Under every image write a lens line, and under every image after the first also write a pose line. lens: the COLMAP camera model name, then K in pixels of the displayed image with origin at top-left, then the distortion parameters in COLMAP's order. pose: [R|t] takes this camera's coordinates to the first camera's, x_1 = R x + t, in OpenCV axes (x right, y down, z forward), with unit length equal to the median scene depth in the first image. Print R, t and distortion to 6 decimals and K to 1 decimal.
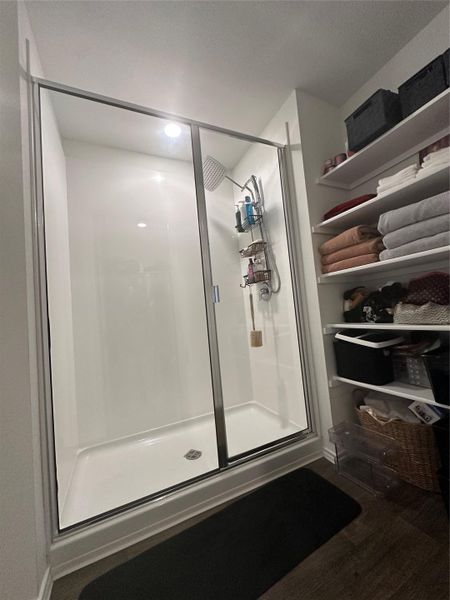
lens RADIAL K [[234.6, 0, 225.0], [0, 234.6, 300.0], [0, 0, 1]] dist [0.000550, -0.012932]
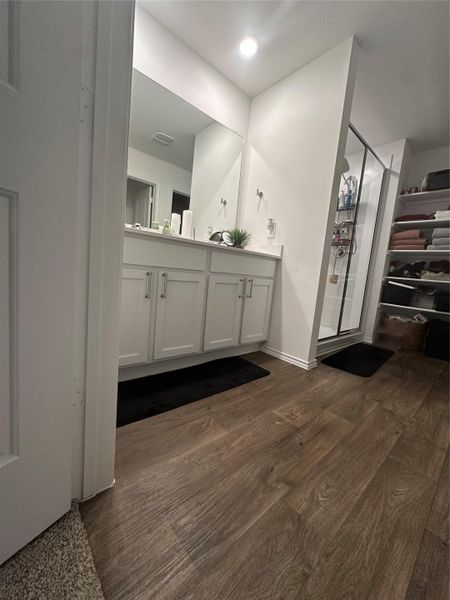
lens RADIAL K [[235.9, 0, 225.0], [0, 235.9, 300.0], [0, 0, 1]] dist [-0.000172, -0.000179]
pose [[0.928054, 0.160000, 0.336328, -1.493869], [-0.210164, 0.970491, 0.118231, 0.363095], [-0.307486, -0.180409, 0.934294, -0.478996]]
